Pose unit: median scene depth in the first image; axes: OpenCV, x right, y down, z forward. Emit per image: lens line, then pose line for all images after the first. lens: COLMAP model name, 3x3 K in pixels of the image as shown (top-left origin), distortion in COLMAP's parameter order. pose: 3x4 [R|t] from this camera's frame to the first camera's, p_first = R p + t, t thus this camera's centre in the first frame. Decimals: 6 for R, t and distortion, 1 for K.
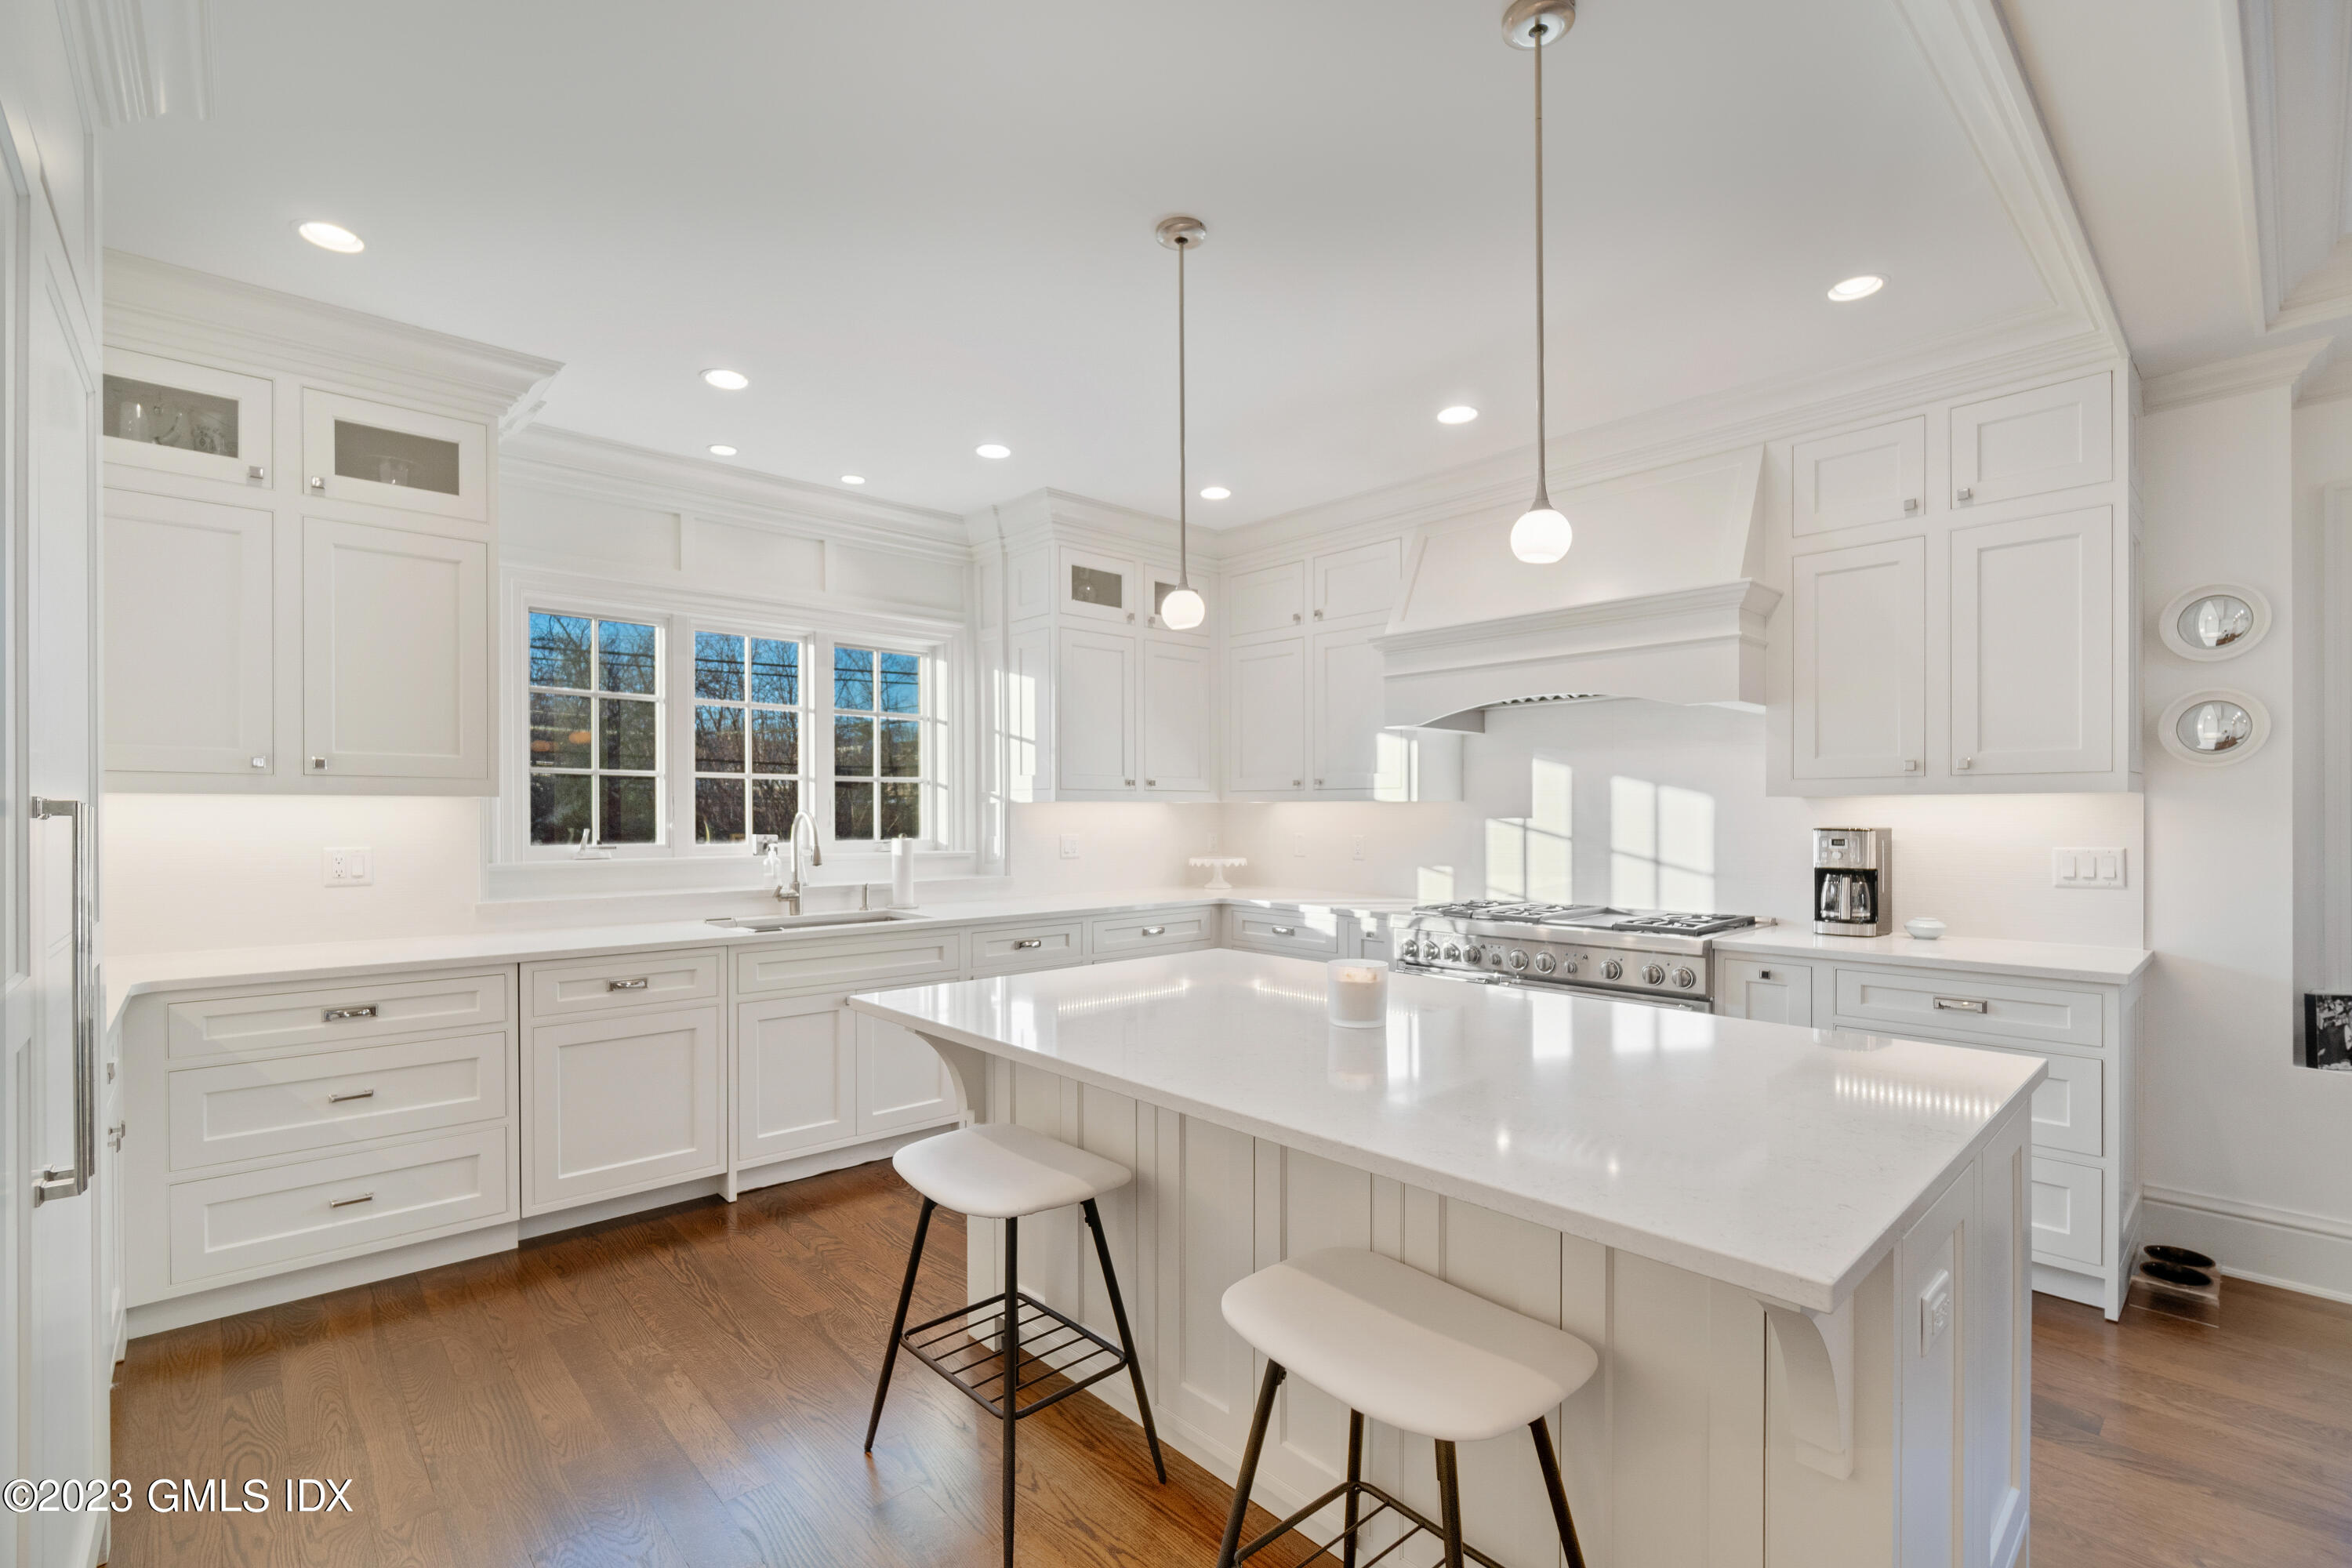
lens RADIAL K [[1035.8, 0, 1161.2], [0, 1035.8, 820.0], [0, 0, 1]] dist [-0.003257, 0.000823]
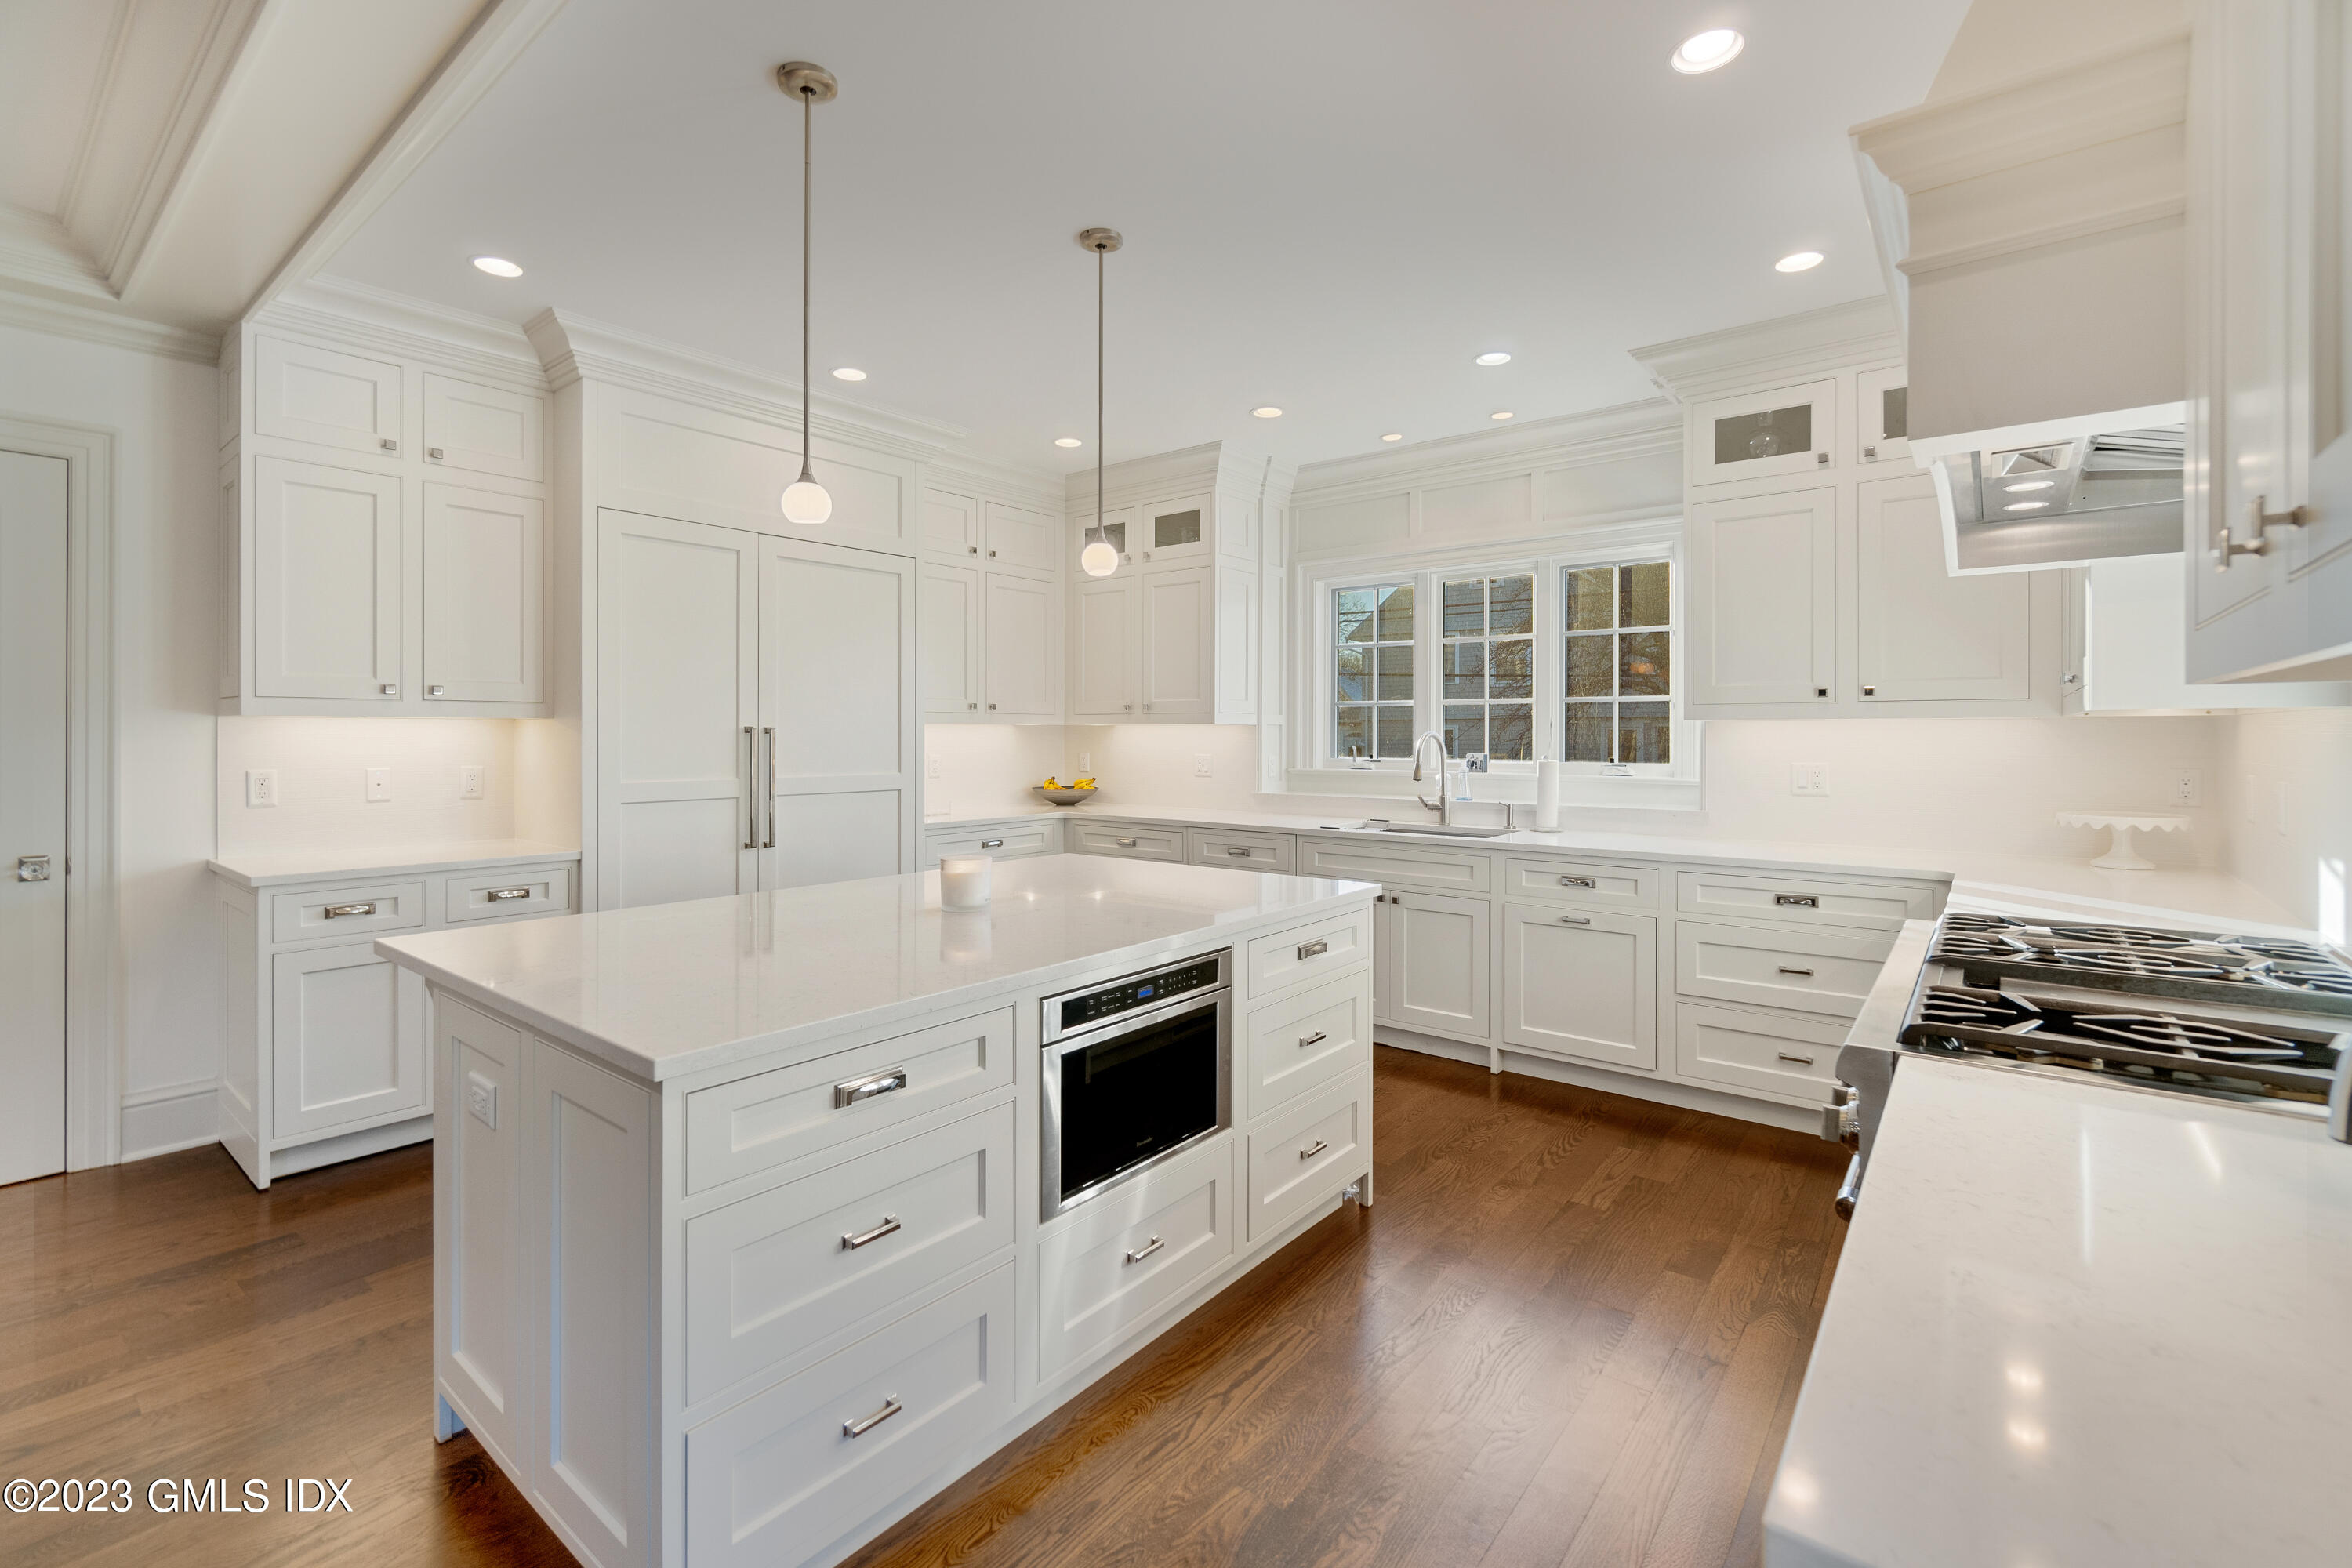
lens RADIAL K [[1032.7, 0, 1169.9], [0, 1032.7, 737.1], [0, 0, 1]] dist [-0.003238, 0.000239]
pose [[0.157761, 0.002615, -0.987474, 0.729989], [-0.009314, 0.999956, 0.001160, -0.002468], [0.987433, 0.009014, 0.157779, 0.544717]]
